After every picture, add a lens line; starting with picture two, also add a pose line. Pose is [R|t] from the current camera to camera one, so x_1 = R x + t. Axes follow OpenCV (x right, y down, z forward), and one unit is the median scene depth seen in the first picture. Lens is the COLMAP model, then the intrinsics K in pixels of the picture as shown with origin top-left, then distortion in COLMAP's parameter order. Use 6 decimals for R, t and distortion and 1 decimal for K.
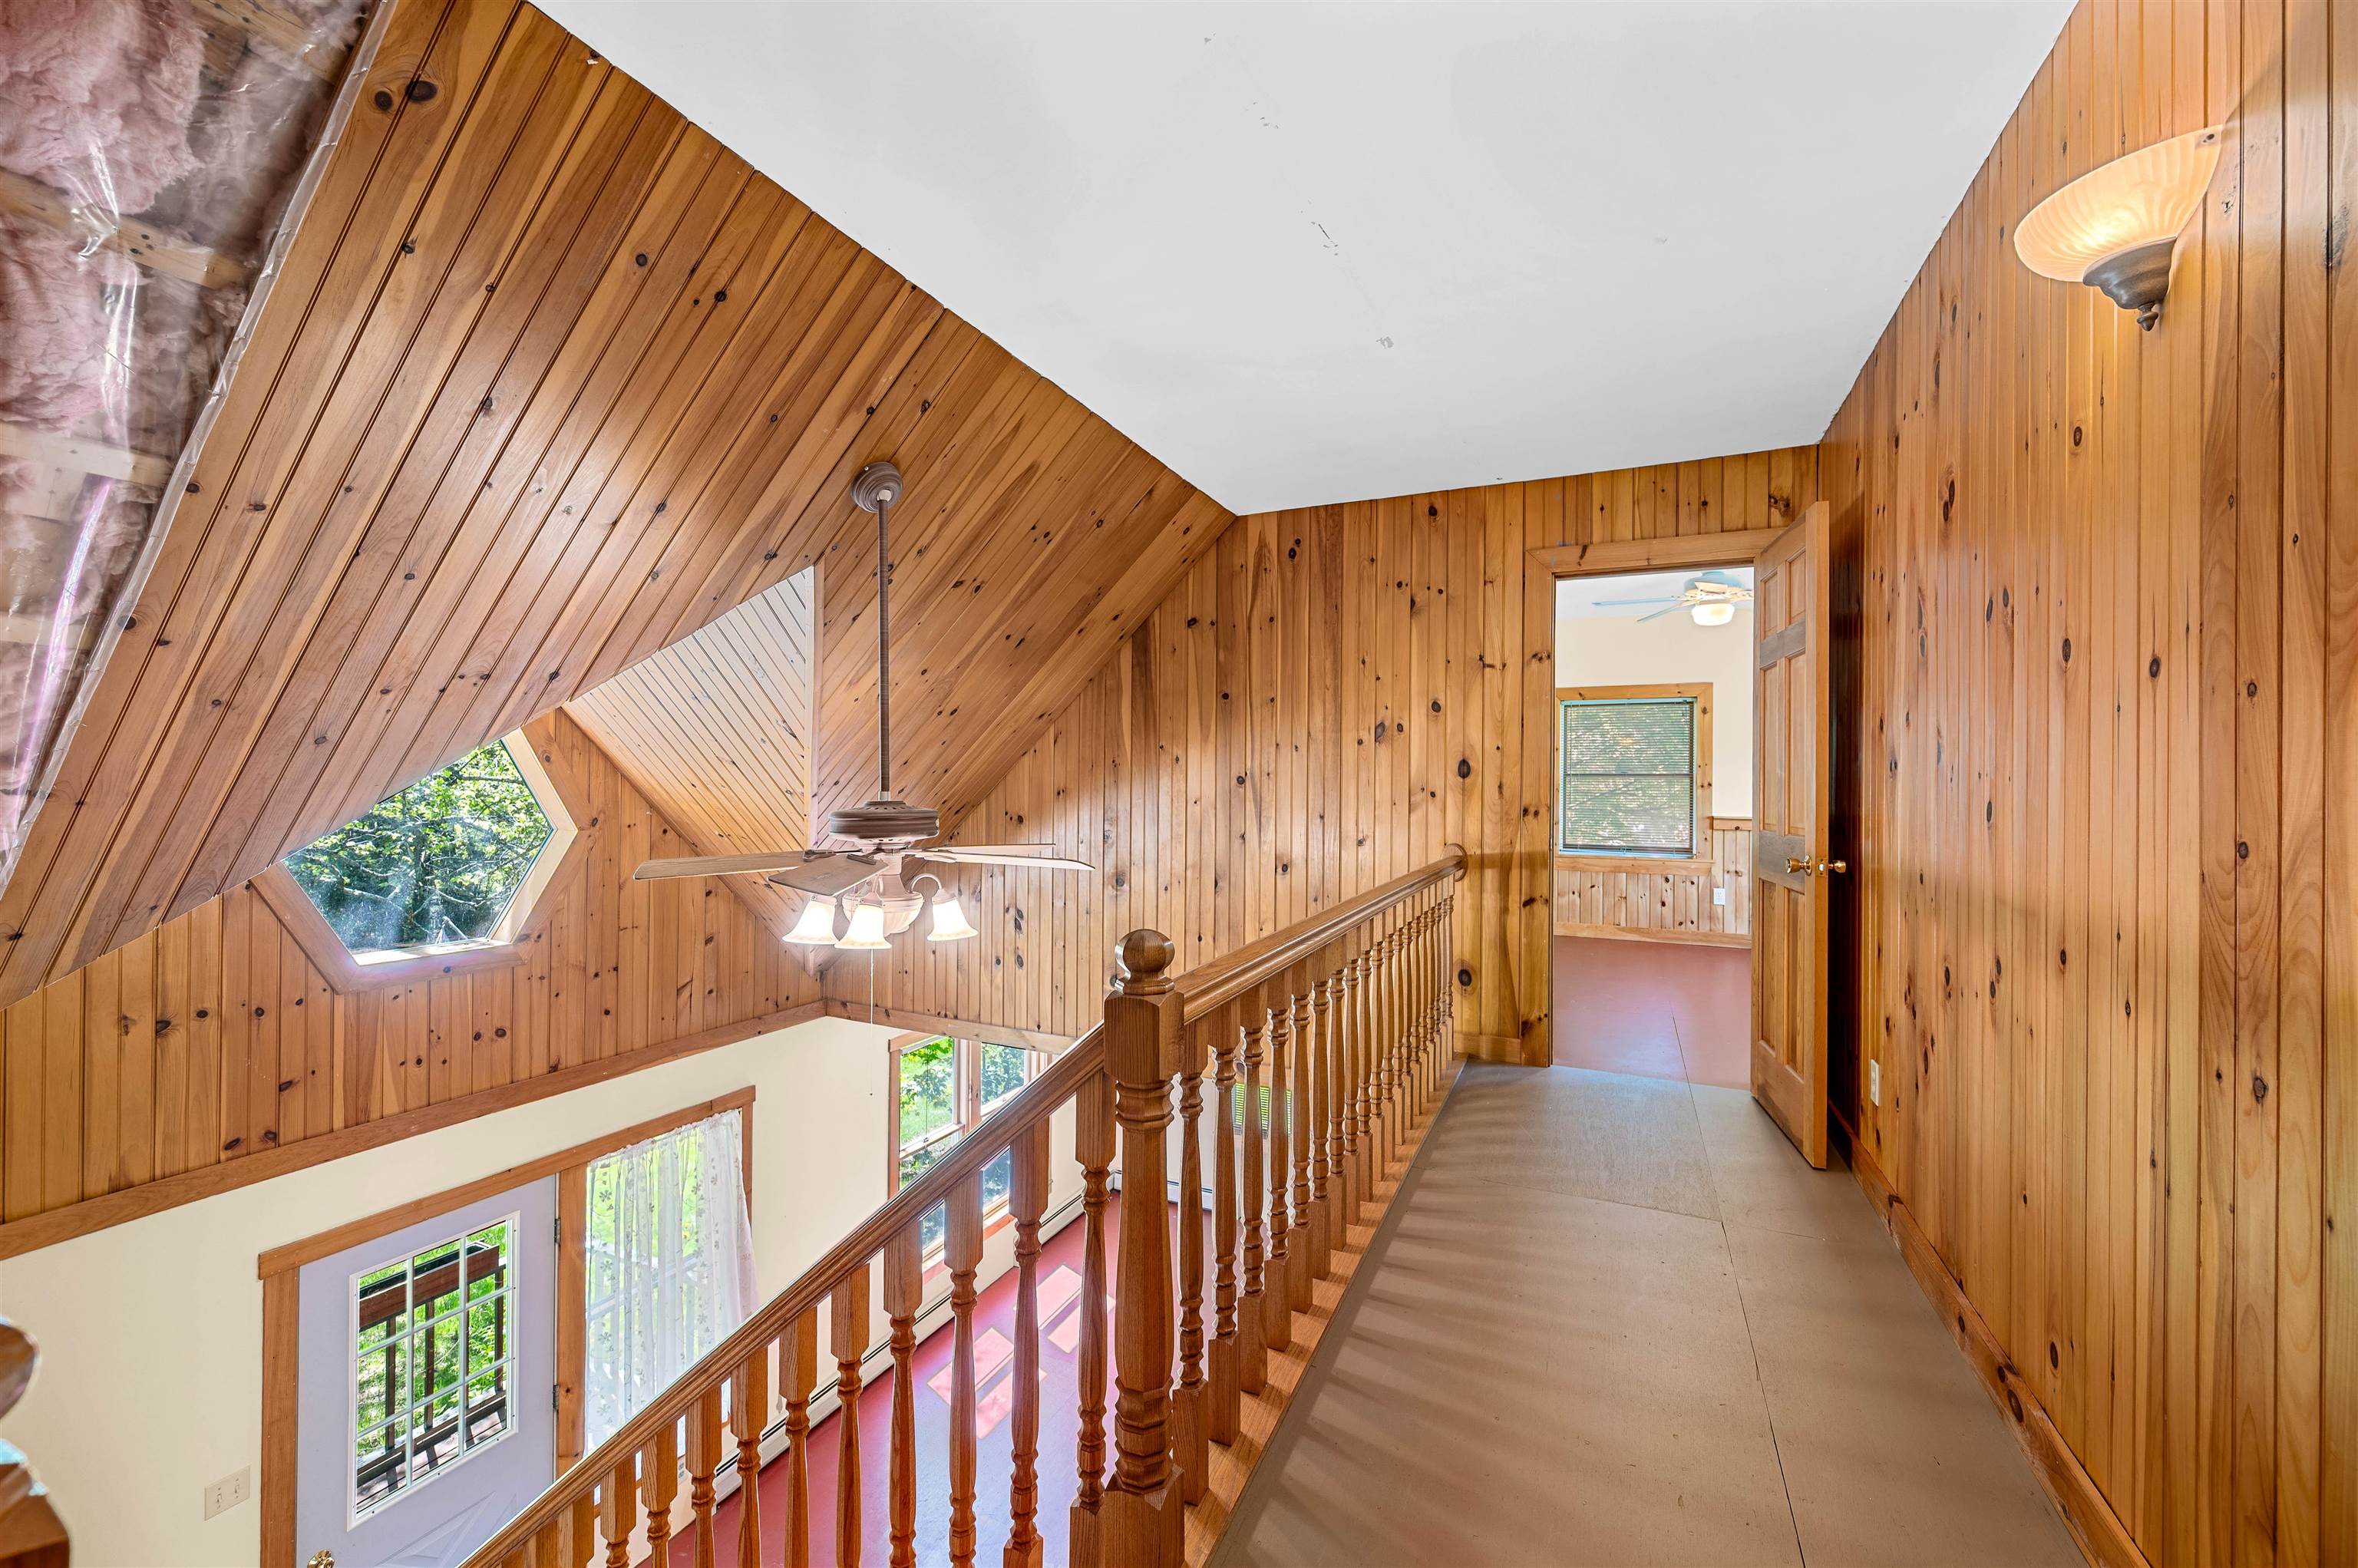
lens RADIAL K [[944.8, 0, 1177.5], [0, 944.8, 780.2], [0, 0, 1]] dist [0.000477, 0.000070]
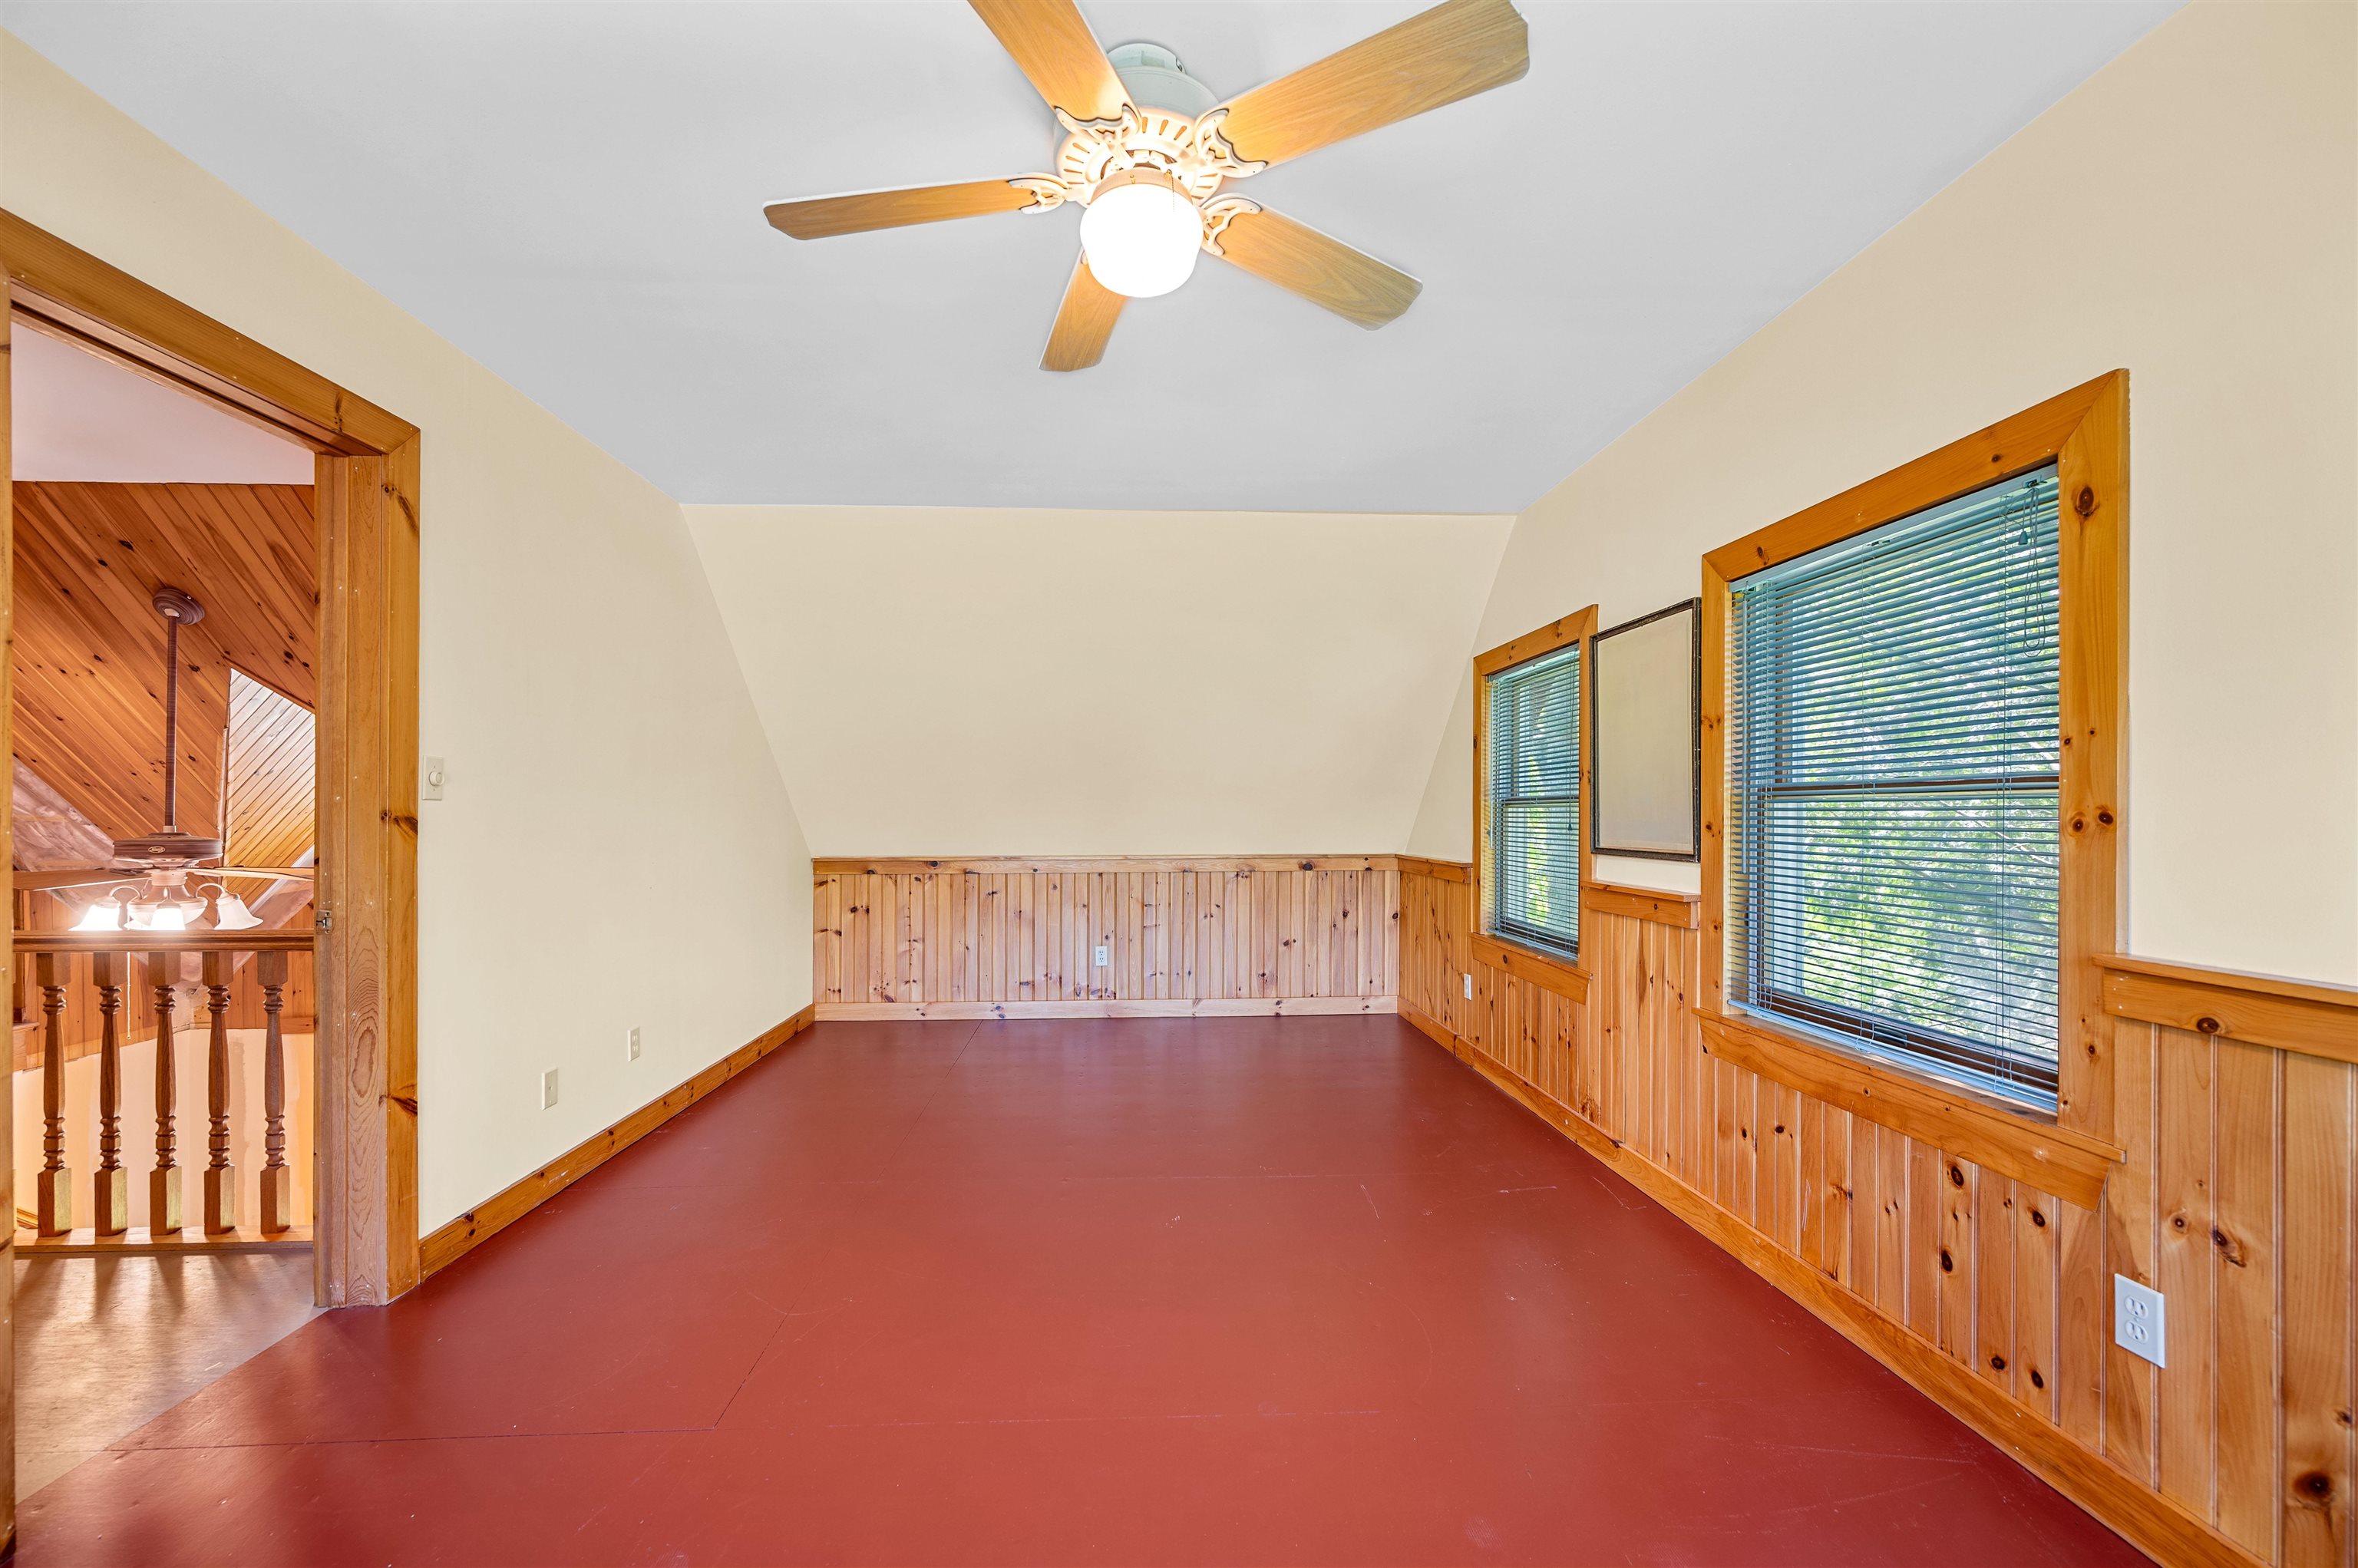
lens RADIAL K [[932.8, 0, 1172.0], [0, 932.8, 801.4], [0, 0, 1]] dist [-0.003203, -0.000569]
pose [[0.472898, -0.017399, -0.880945, 0.659235], [0.006213, 0.999846, -0.016412, 0.003570], [0.881095, 0.002288, 0.472933, 0.695932]]
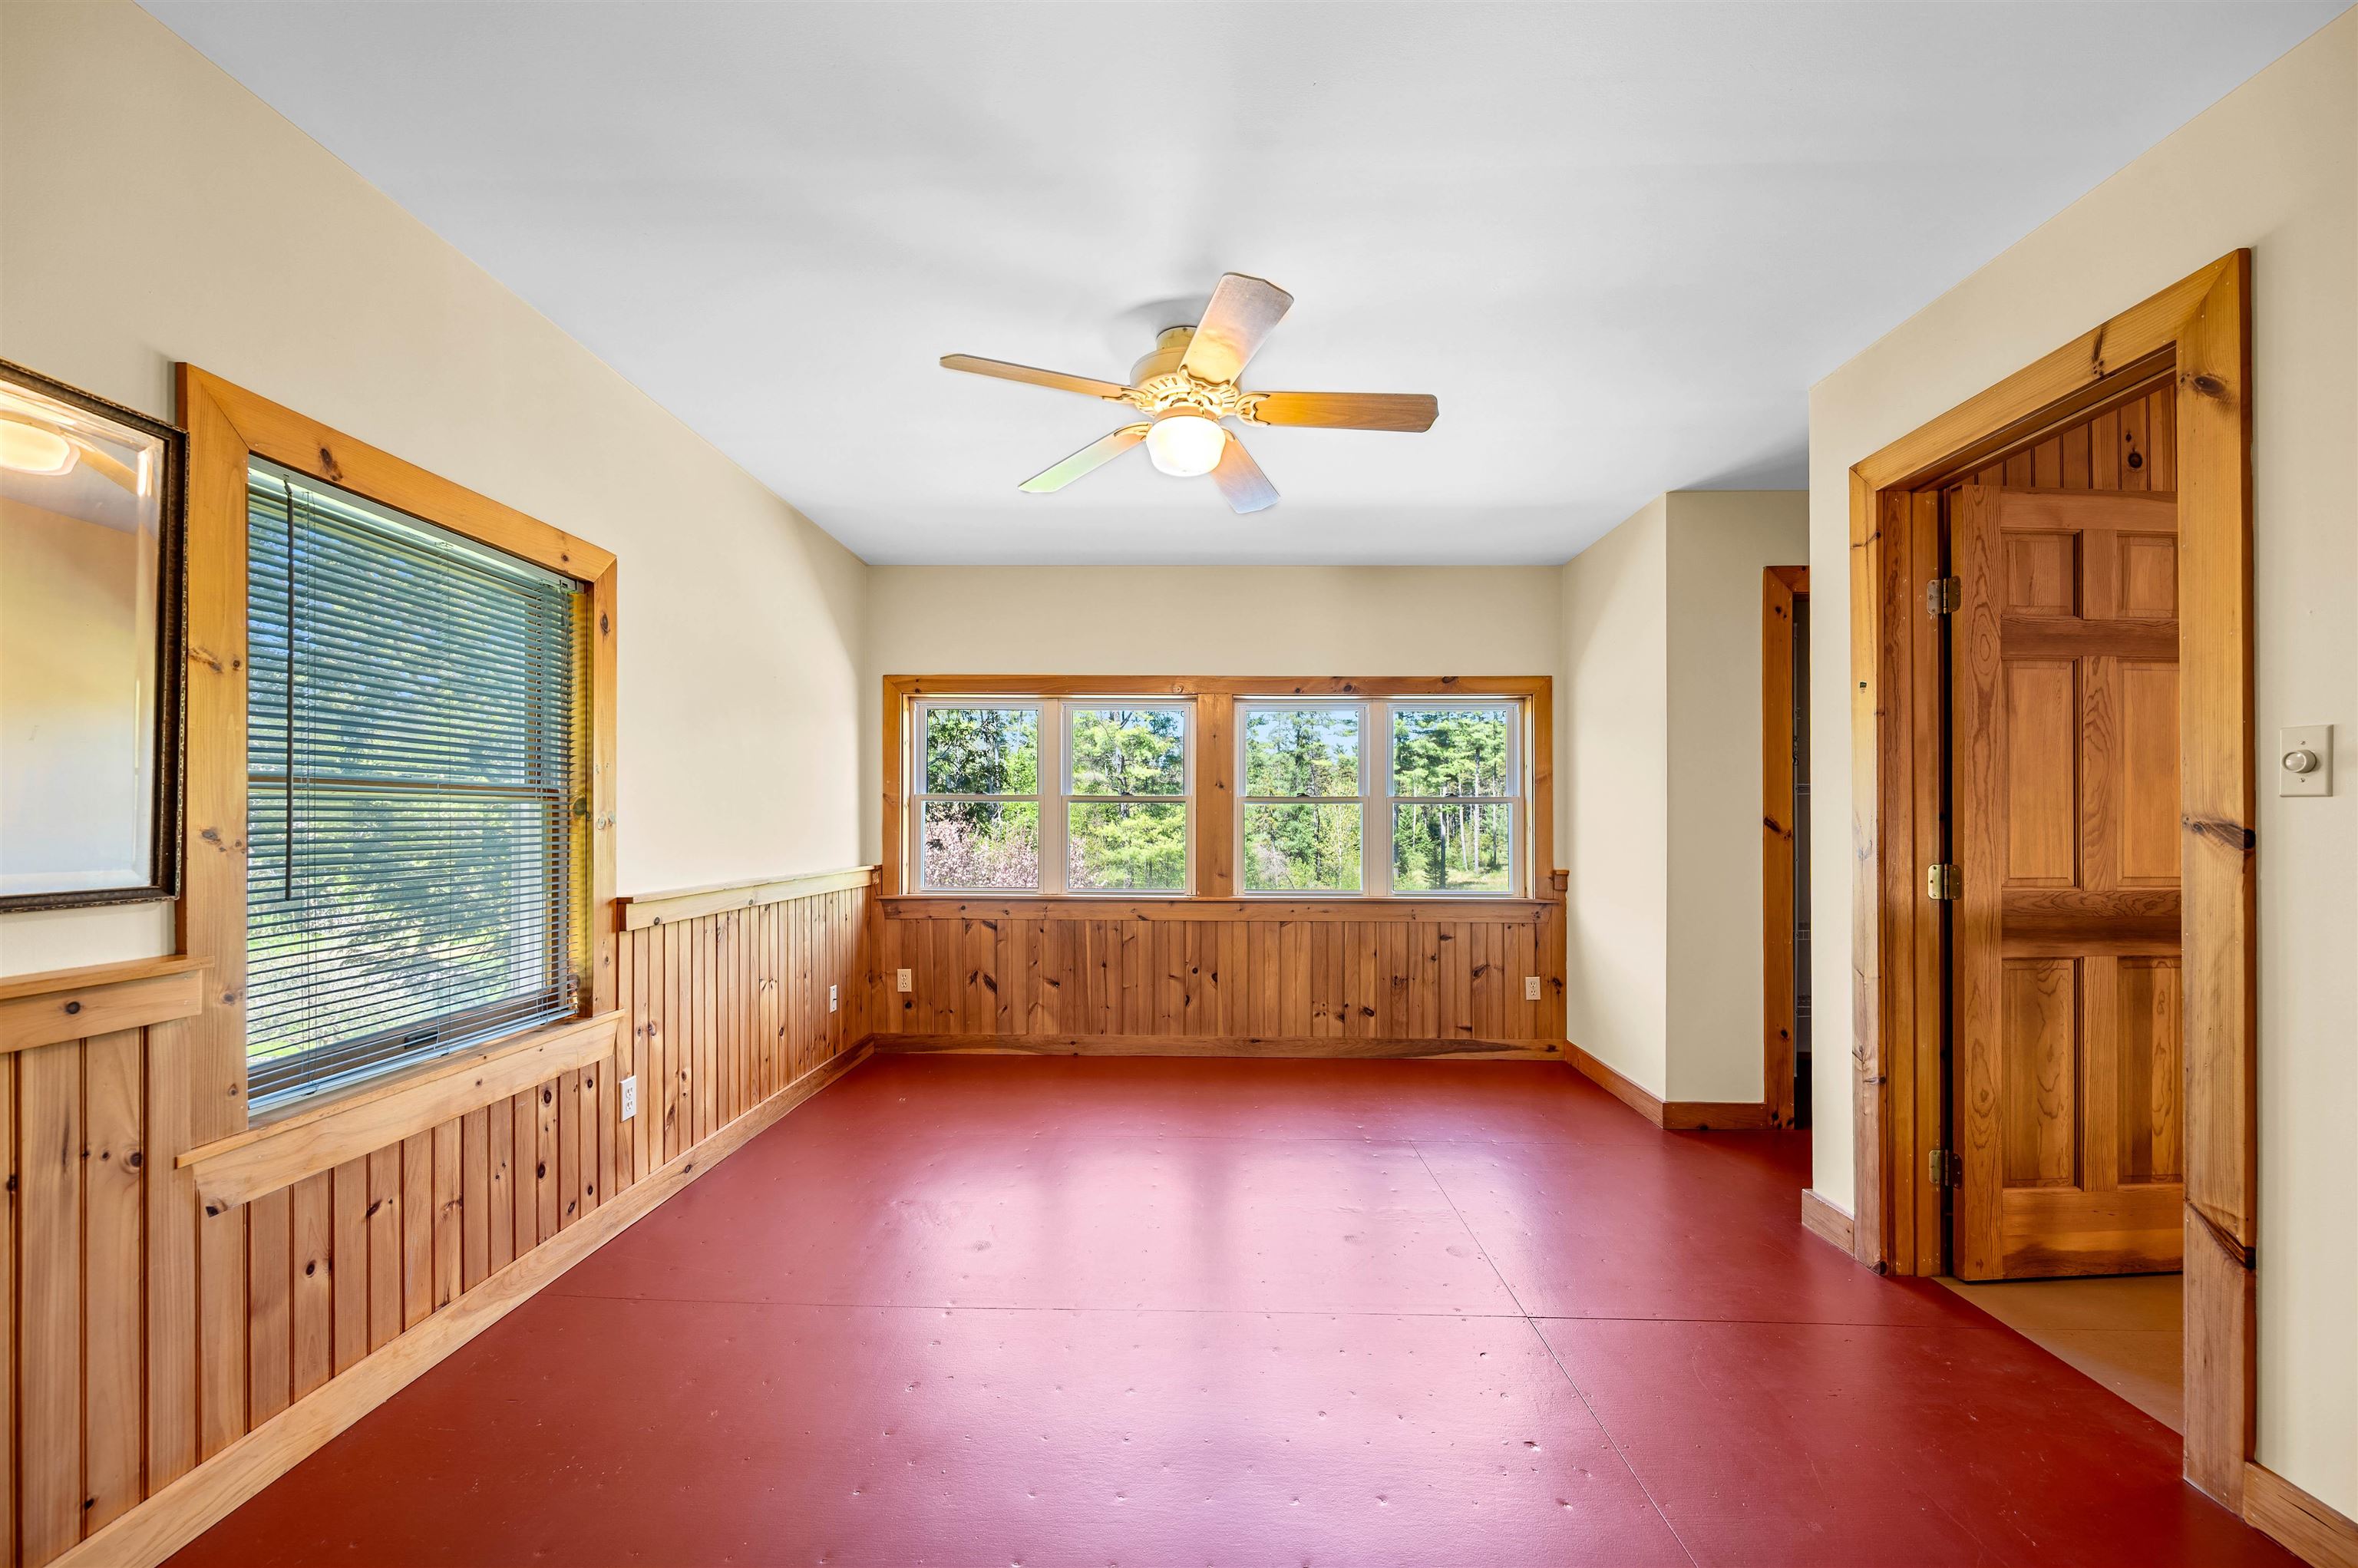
lens RADIAL K [[932.8, 0, 1172.0], [0, 932.8, 801.4], [0, 0, 1]] dist [-0.003203, -0.000569]
pose [[-0.401003, 0.007171, 0.916049, 0.130348], [-0.009879, 0.999877, -0.012152, 0.001256], [-0.916023, -0.013923, -0.400883, 0.943288]]
